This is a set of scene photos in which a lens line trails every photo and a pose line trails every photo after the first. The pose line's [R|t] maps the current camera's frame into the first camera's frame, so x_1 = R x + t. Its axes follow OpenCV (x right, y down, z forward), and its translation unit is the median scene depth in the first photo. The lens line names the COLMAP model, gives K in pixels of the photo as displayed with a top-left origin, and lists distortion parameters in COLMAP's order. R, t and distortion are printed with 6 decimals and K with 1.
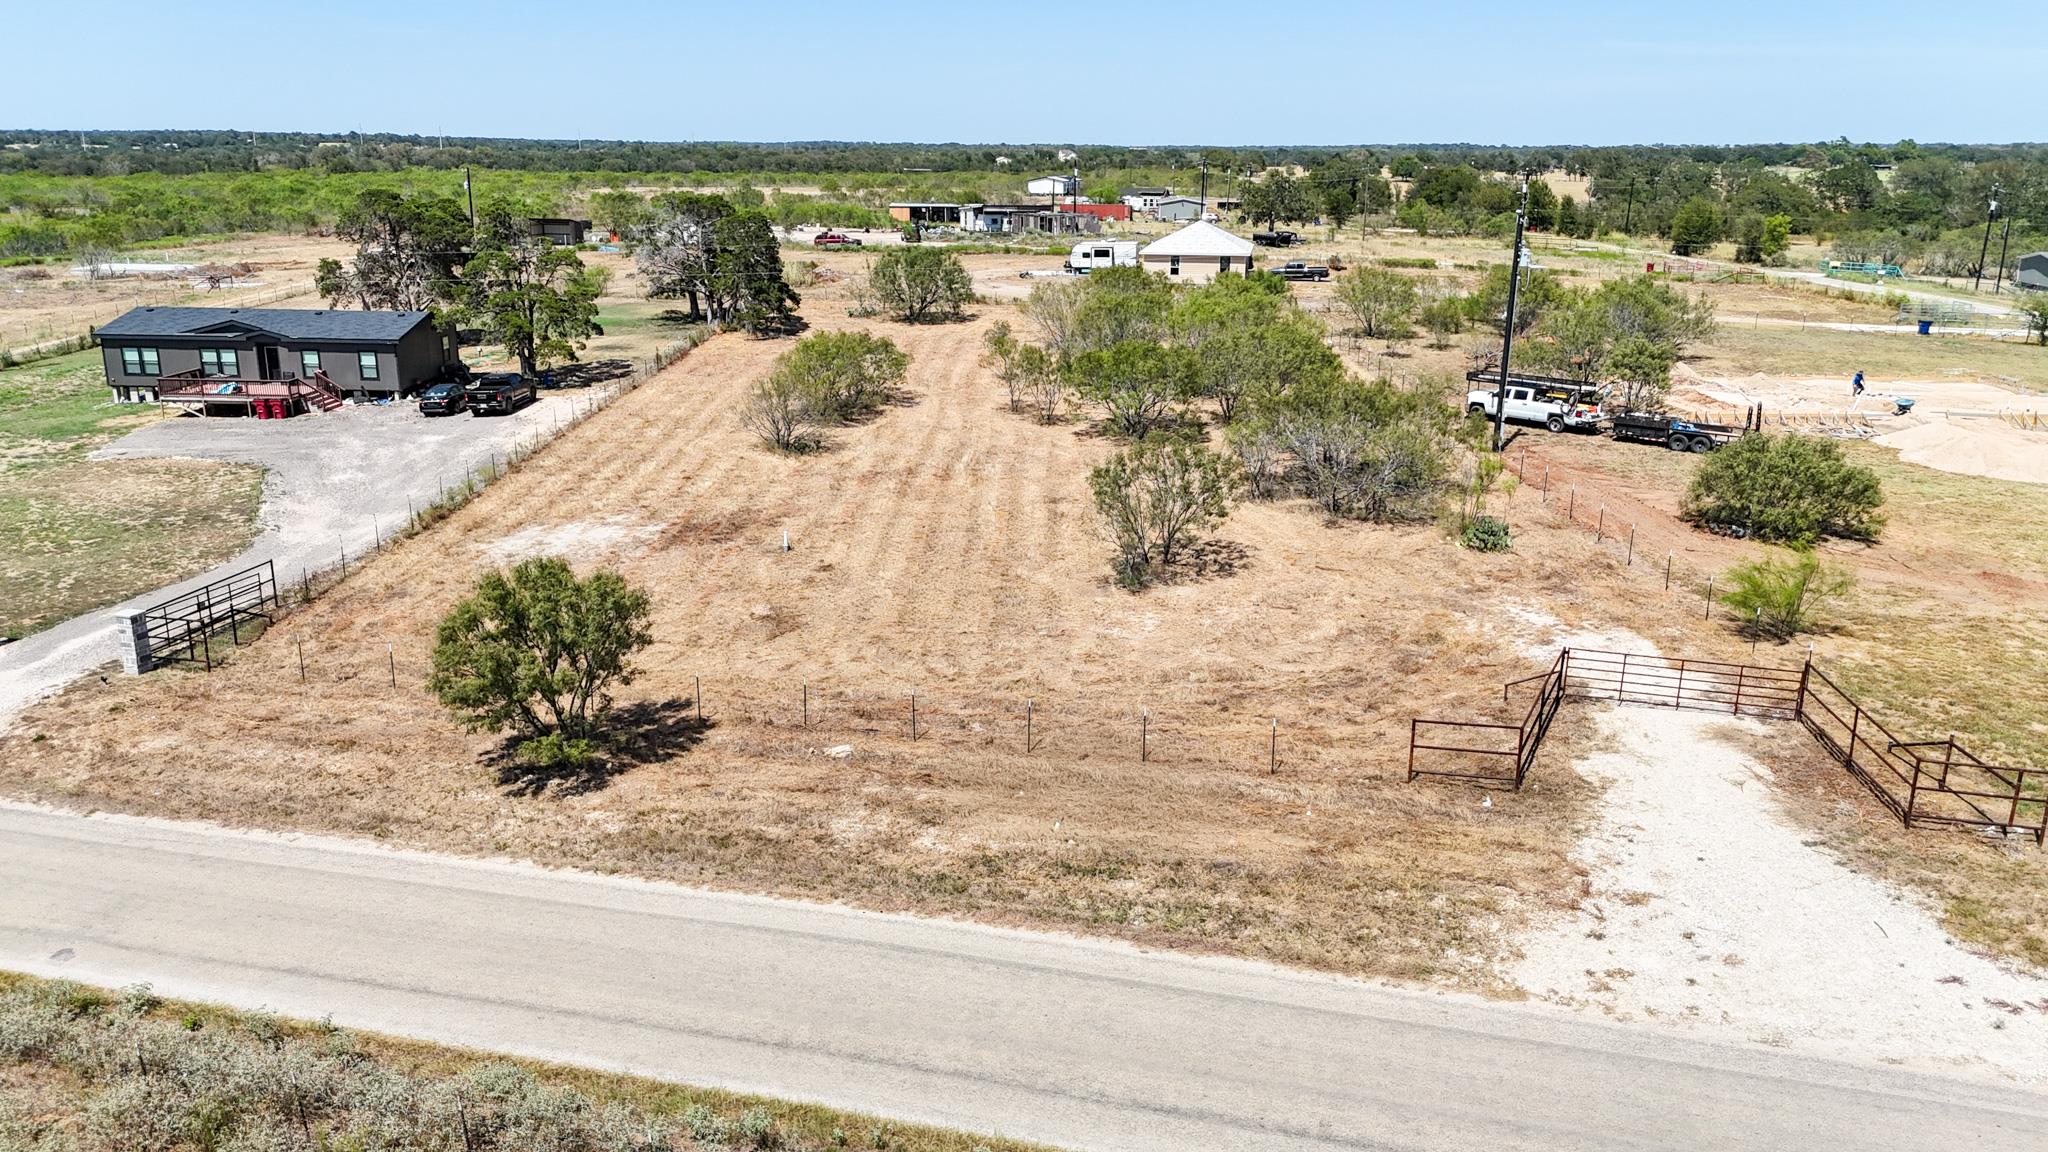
lens RADIAL K [[1513.1, 0, 1015.3], [0, 1513.1, 584.5], [0, 0, 1]] dist [0.059913, -0.045944]
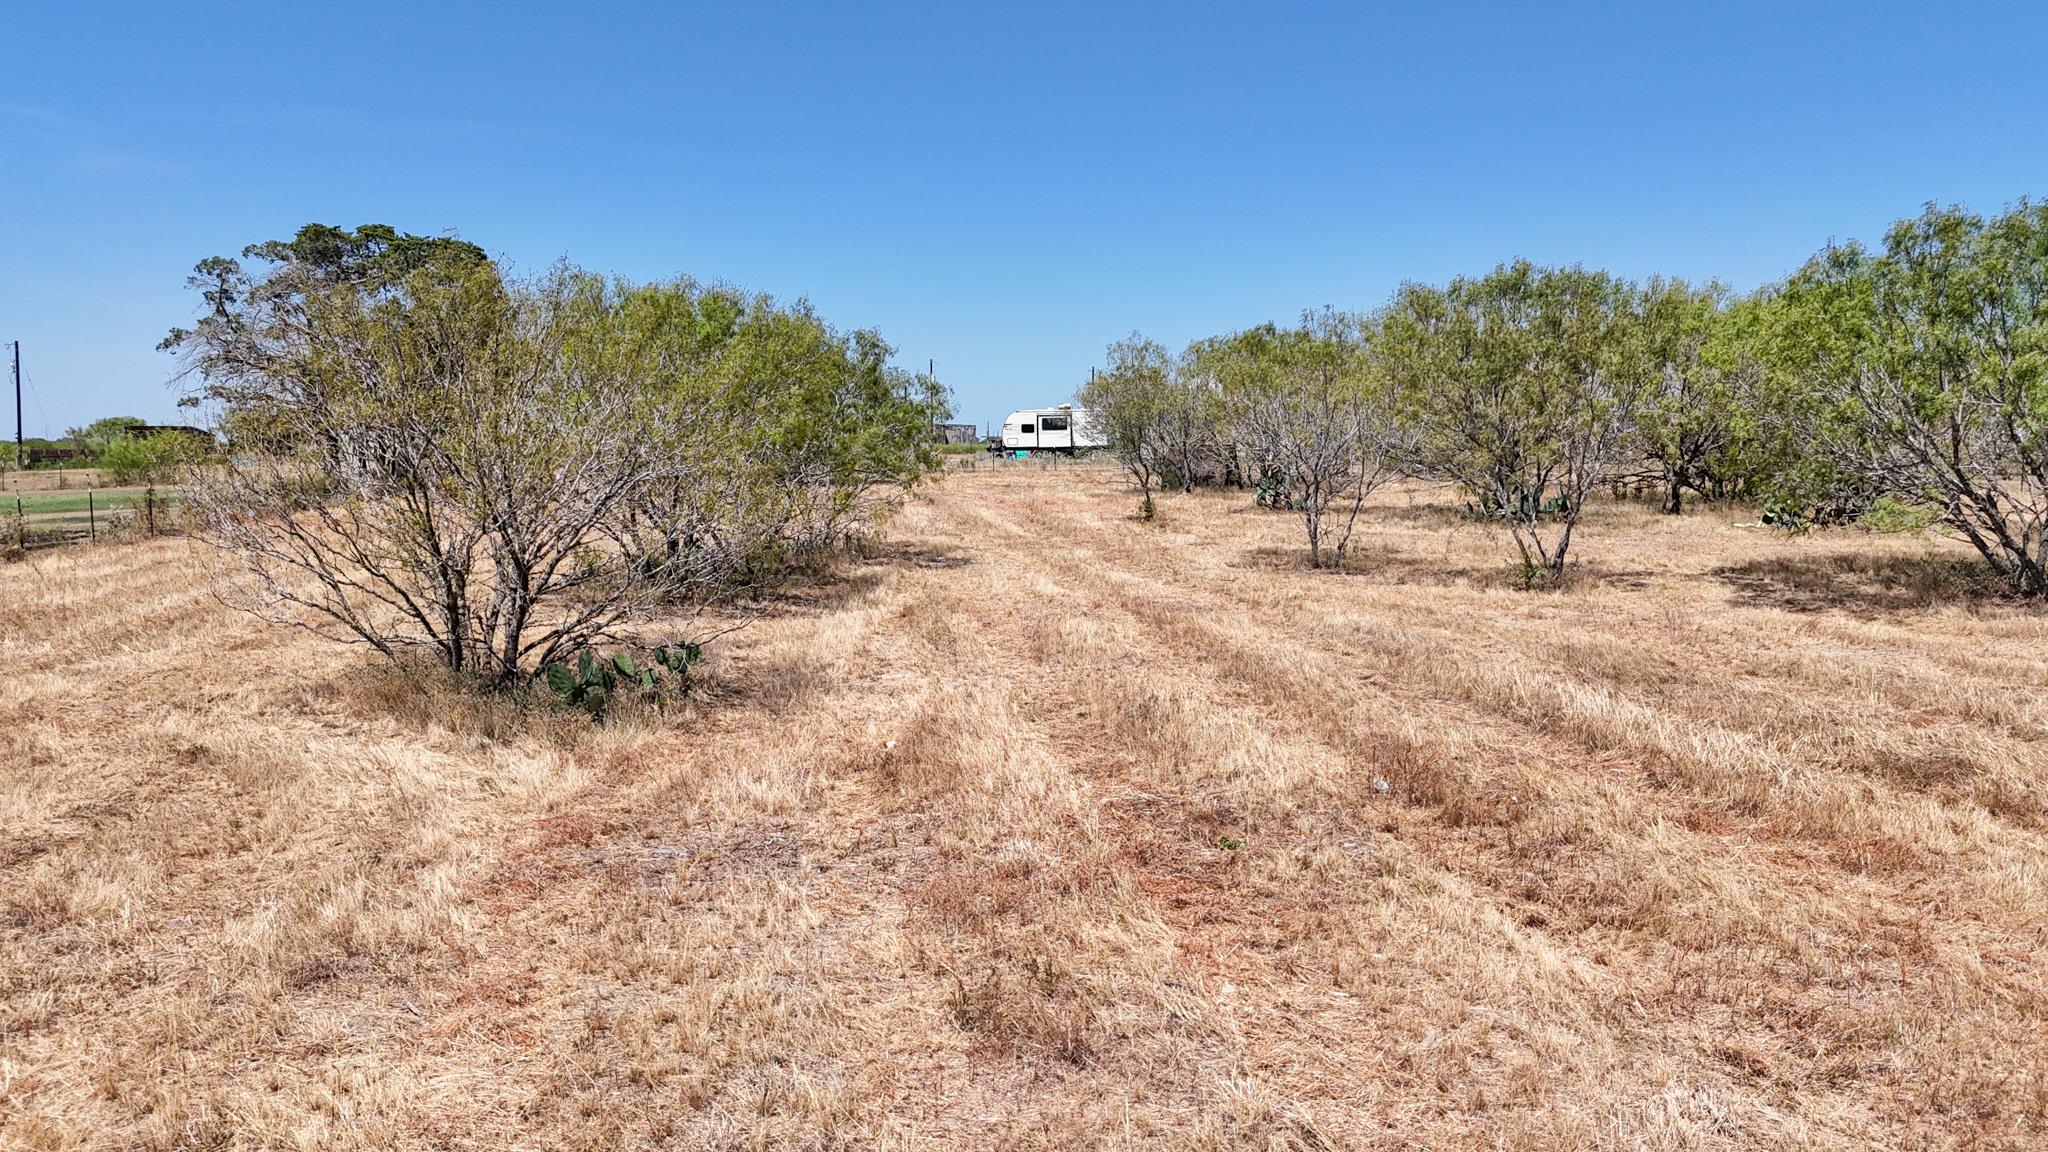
lens RADIAL K [[1513.1, 0, 1015.3], [0, 1513.1, 584.5], [0, 0, 1]] dist [0.059913, -0.045944]
pose [[0.986698, -0.014618, 0.161904, -0.123038], [0.046368, 0.979884, -0.194109, -0.066719], [-0.155809, 0.199034, 0.967527, 0.834417]]
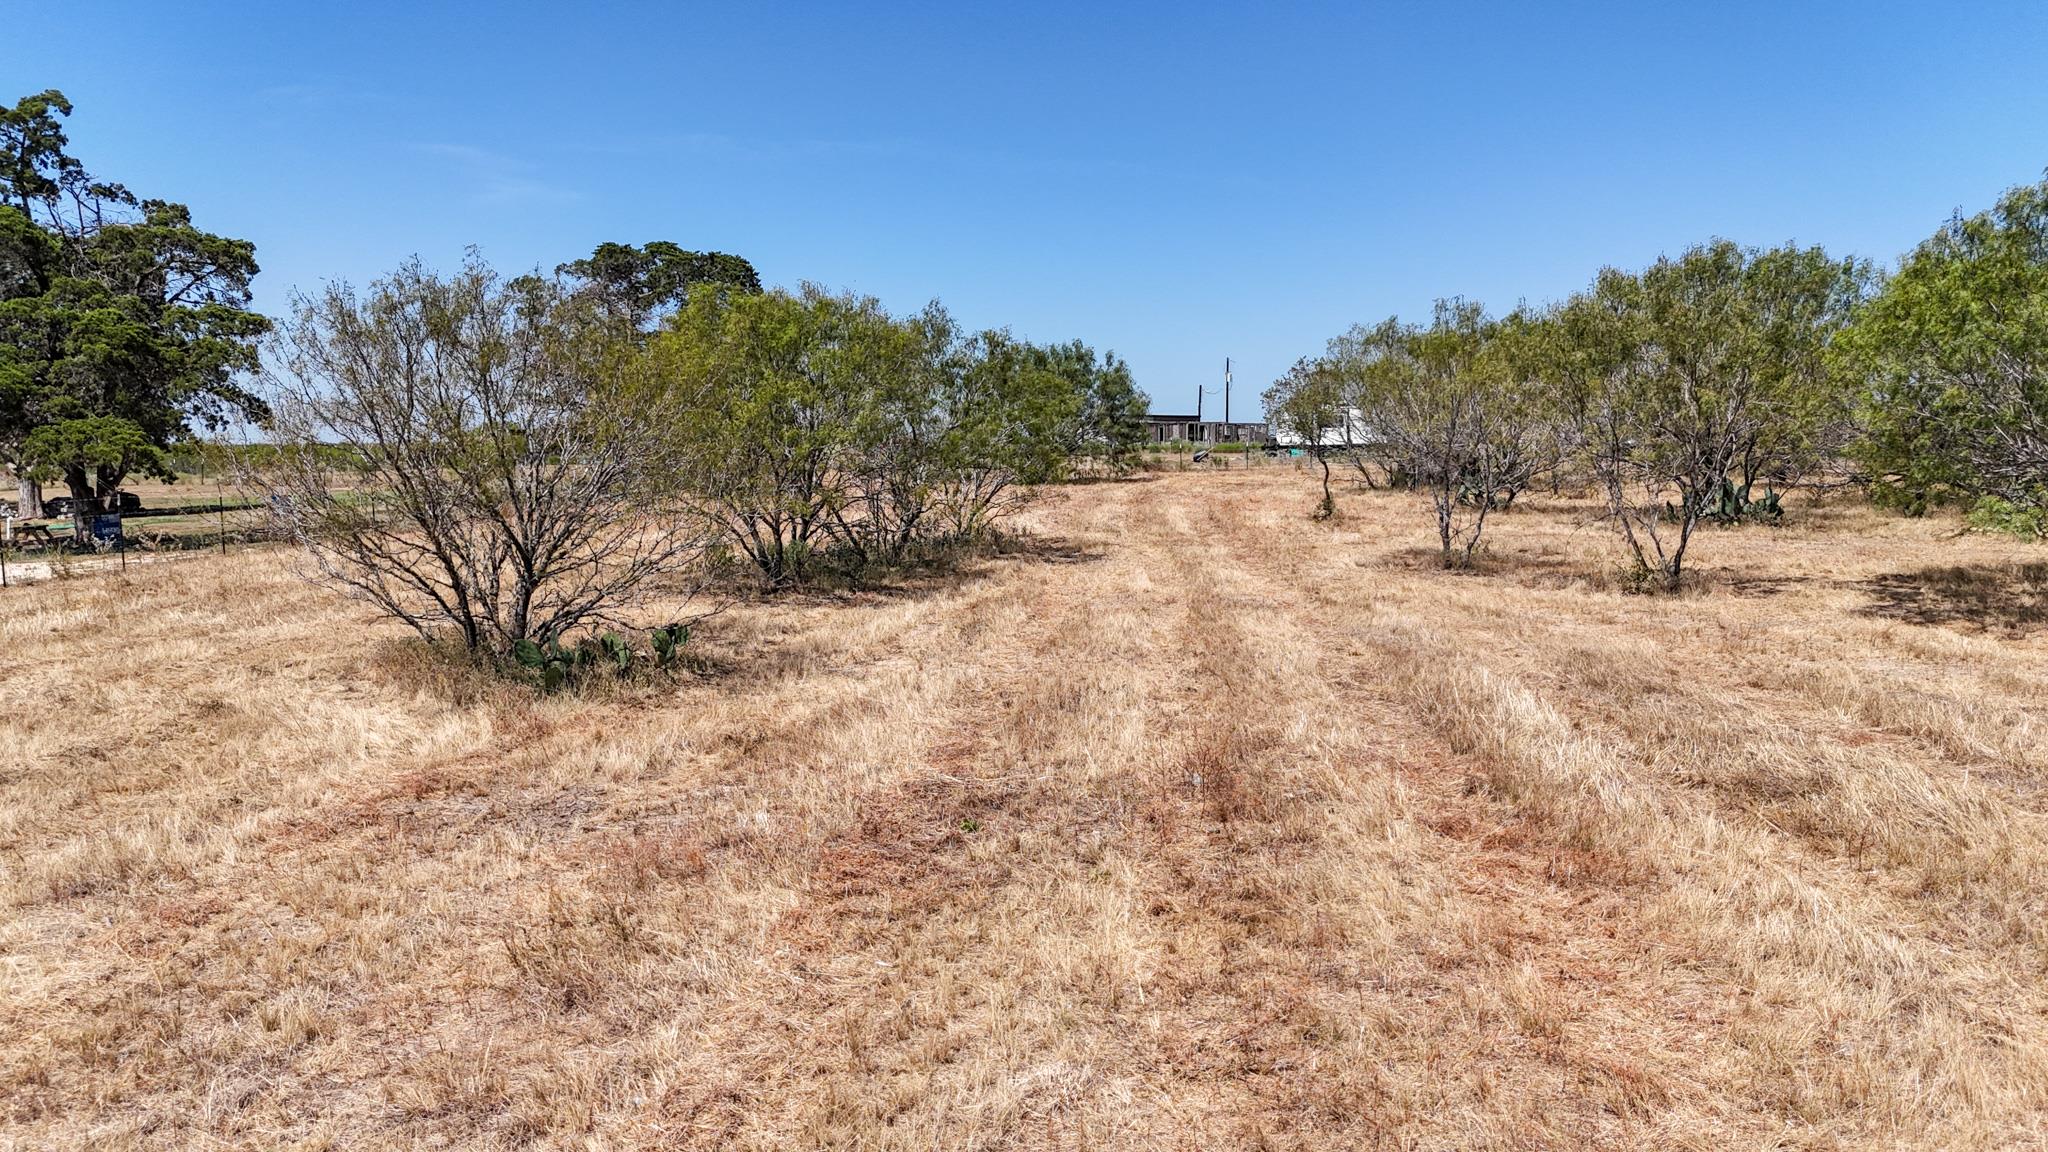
lens RADIAL K [[1530.3, 0, 1005.8], [0, 1530.3, 572.7], [0, 0, 1]] dist [0.027583, -0.005044]
pose [[0.998276, 0.002404, -0.058652, -0.077054], [-0.014419, 0.978591, -0.205309, -0.063637], [0.056902, 0.205801, 0.976938, 0.826092]]
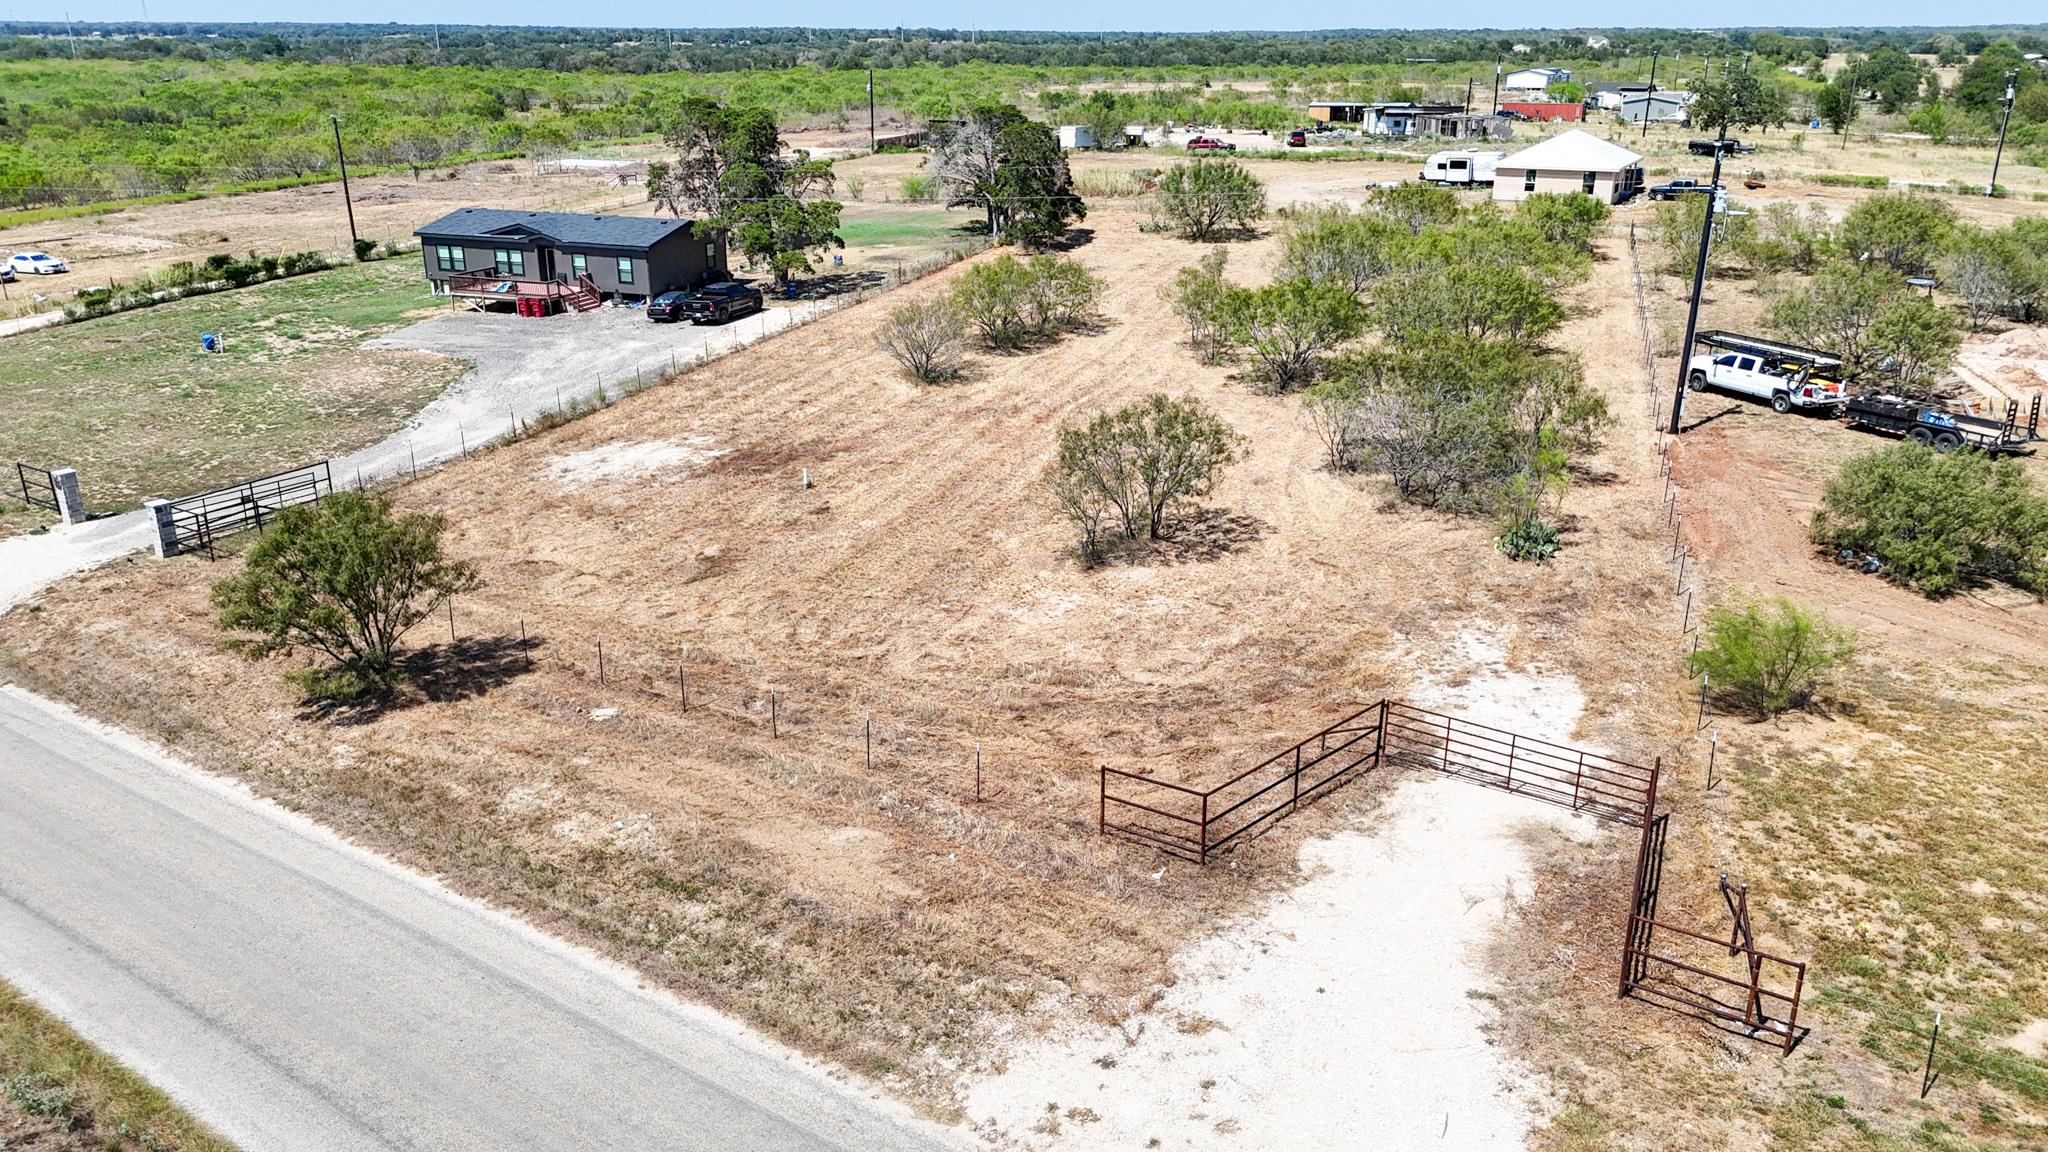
lens RADIAL K [[1513.1, 0, 1015.3], [0, 1513.1, 584.5], [0, 0, 1]] dist [0.059913, -0.045944]
pose [[0.946528, 0.102817, -0.305800, 0.225415], [-0.082390, 0.993464, 0.079006, -0.038572], [0.311924, -0.049587, 0.948812, 0.078220]]
